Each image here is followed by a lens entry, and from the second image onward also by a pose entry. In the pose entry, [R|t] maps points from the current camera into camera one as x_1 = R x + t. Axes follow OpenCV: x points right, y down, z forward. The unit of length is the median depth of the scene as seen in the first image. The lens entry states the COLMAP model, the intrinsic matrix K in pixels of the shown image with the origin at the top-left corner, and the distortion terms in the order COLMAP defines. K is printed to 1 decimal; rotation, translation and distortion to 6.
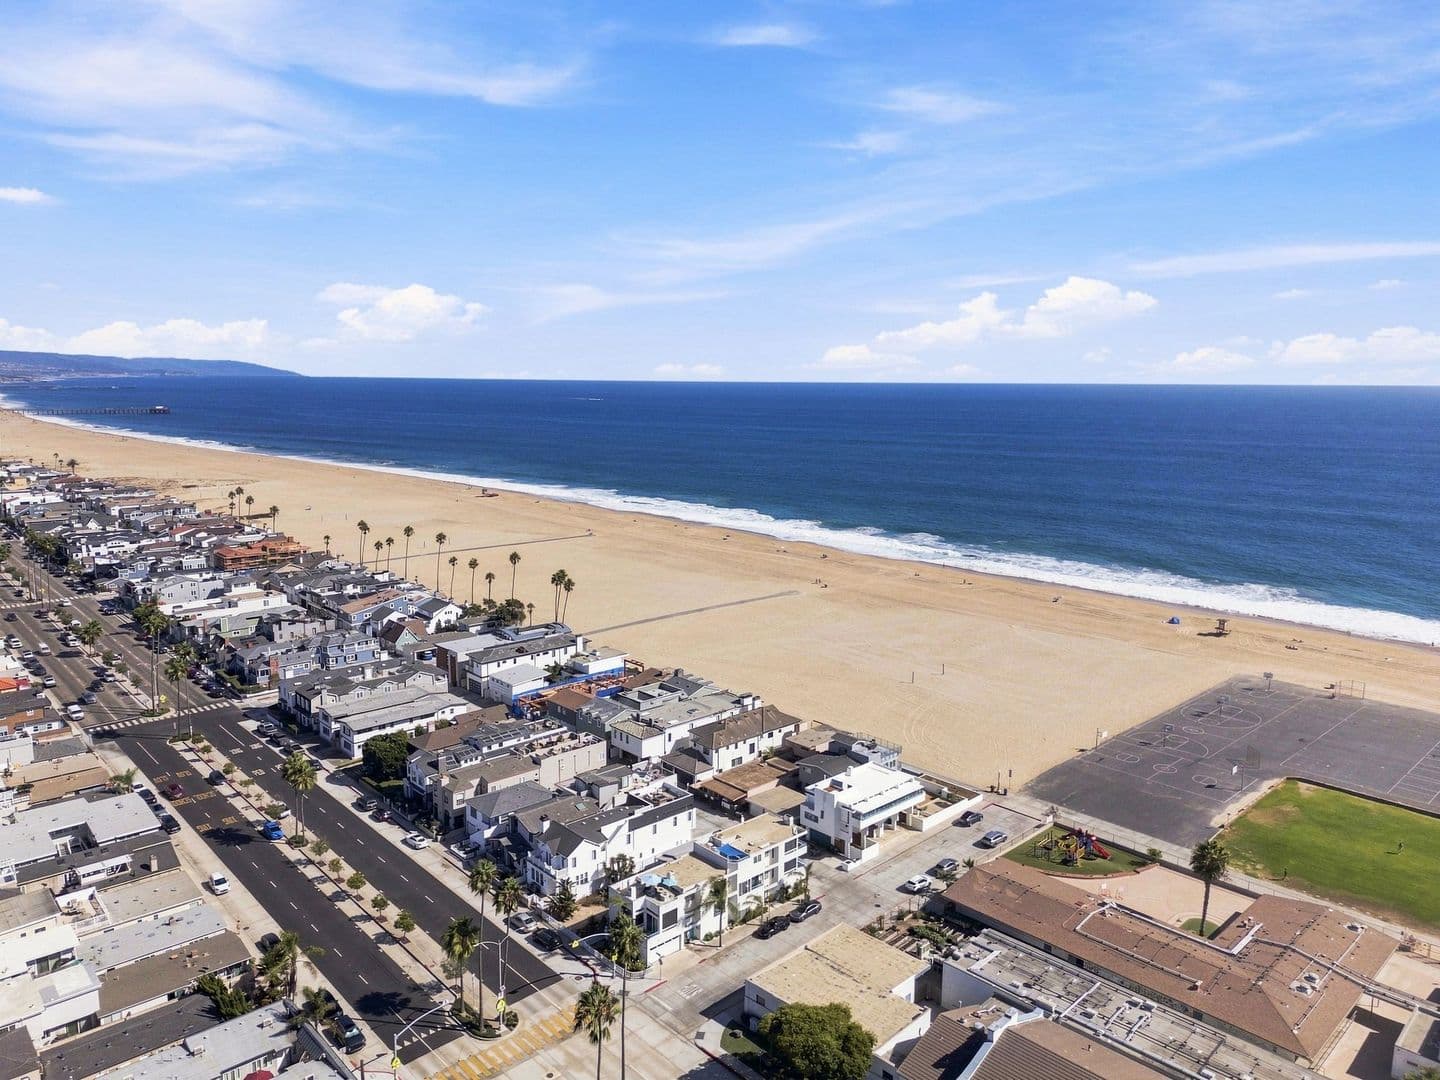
lens RADIAL K [[1006.7, 0, 718.6], [0, 1006.7, 533.1], [0, 0, 1]] dist [0.066594, -0.057360]
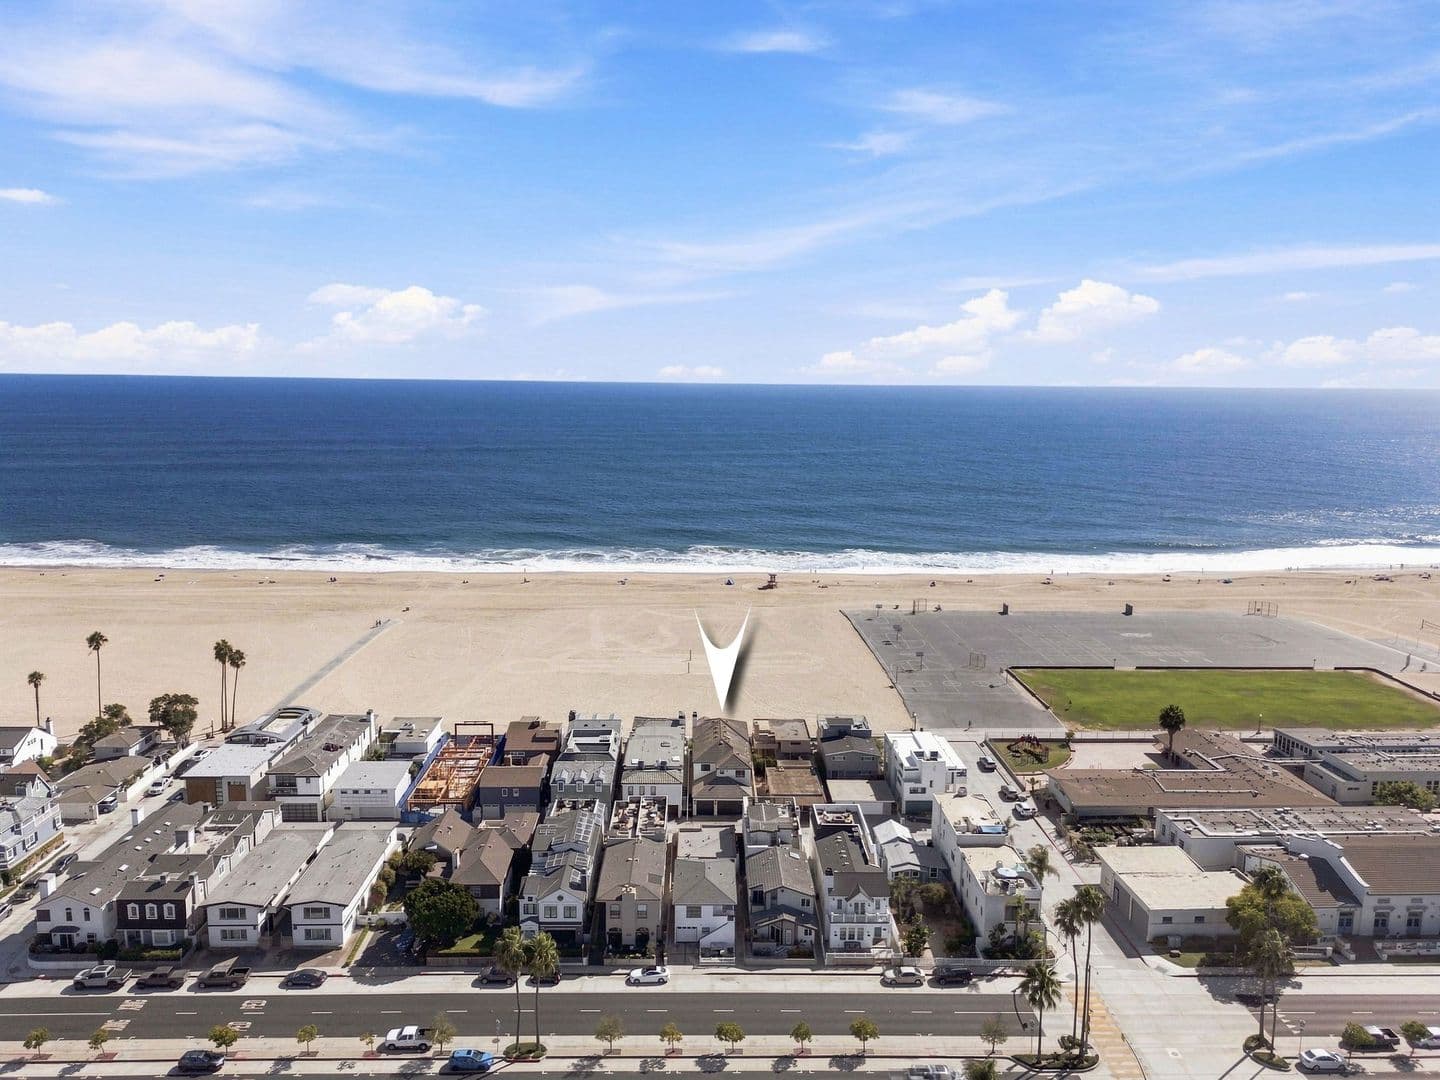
lens RADIAL K [[1006.7, 0, 718.6], [0, 1006.7, 533.1], [0, 0, 1]] dist [0.066594, -0.057360]
pose [[0.661239, -0.117777, 0.740873, -0.760089], [0.113984, 0.991906, 0.055952, -0.068354], [-0.741466, 0.047450, 0.669311, 0.399514]]
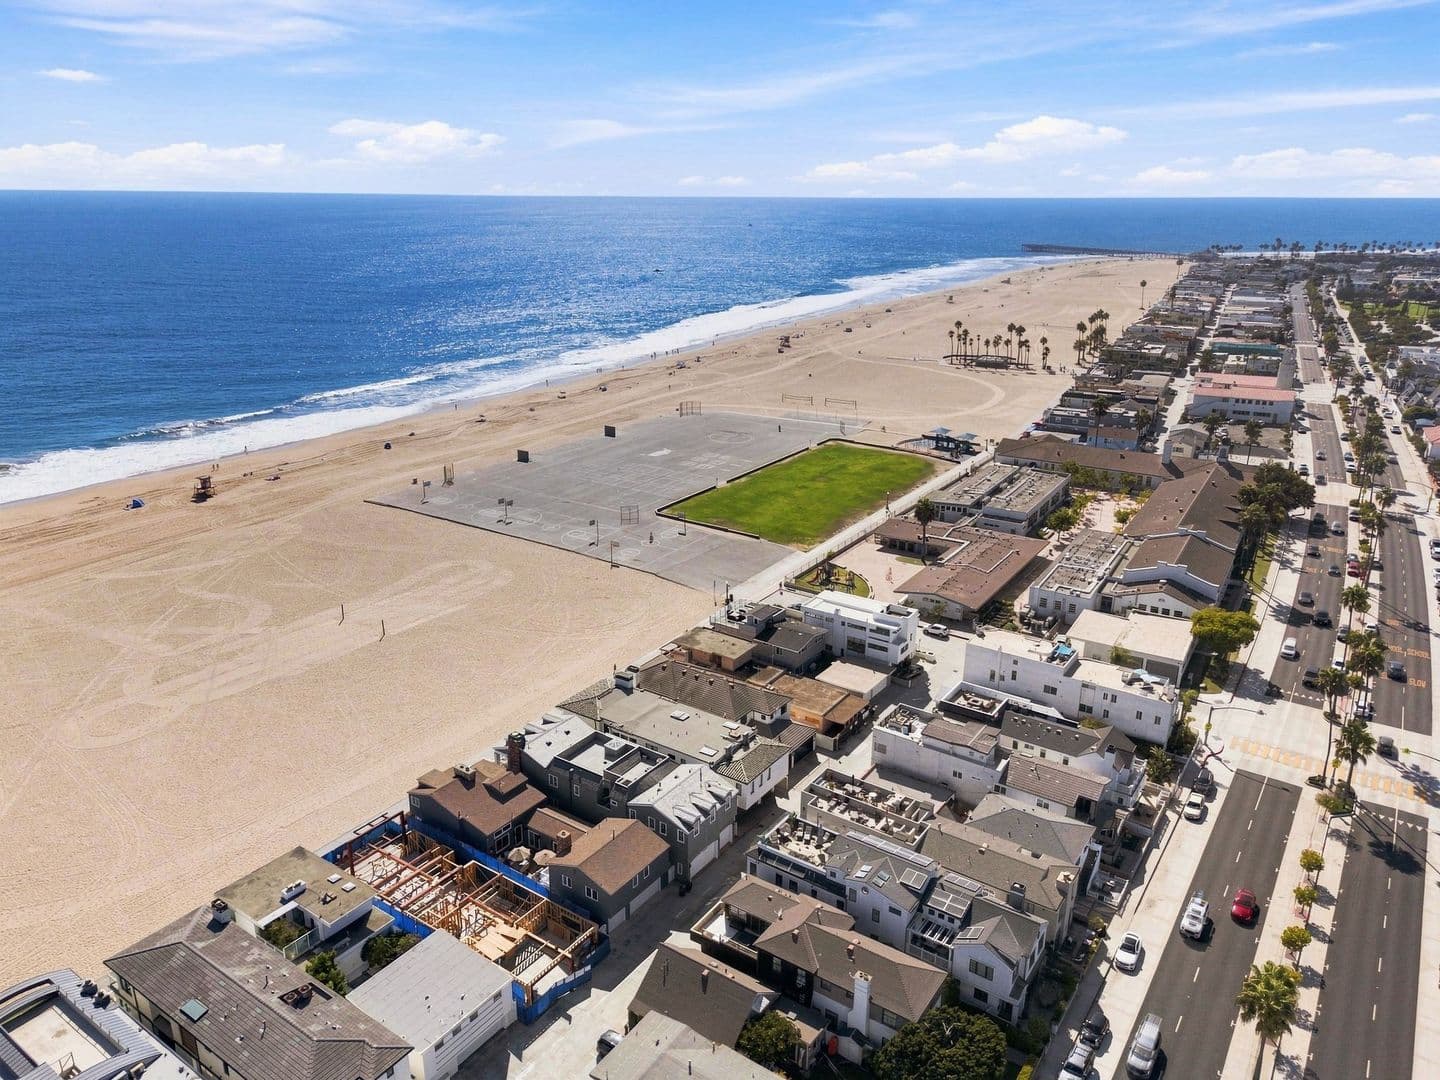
lens RADIAL K [[1006.7, 0, 718.6], [0, 1006.7, 533.1], [0, 0, 1]] dist [0.066594, -0.057360]
pose [[-0.214592, -0.325787, 0.920768, -0.719060], [0.146844, 0.921252, 0.360182, -0.207051], [-0.965602, 0.212501, -0.149854, 1.228760]]
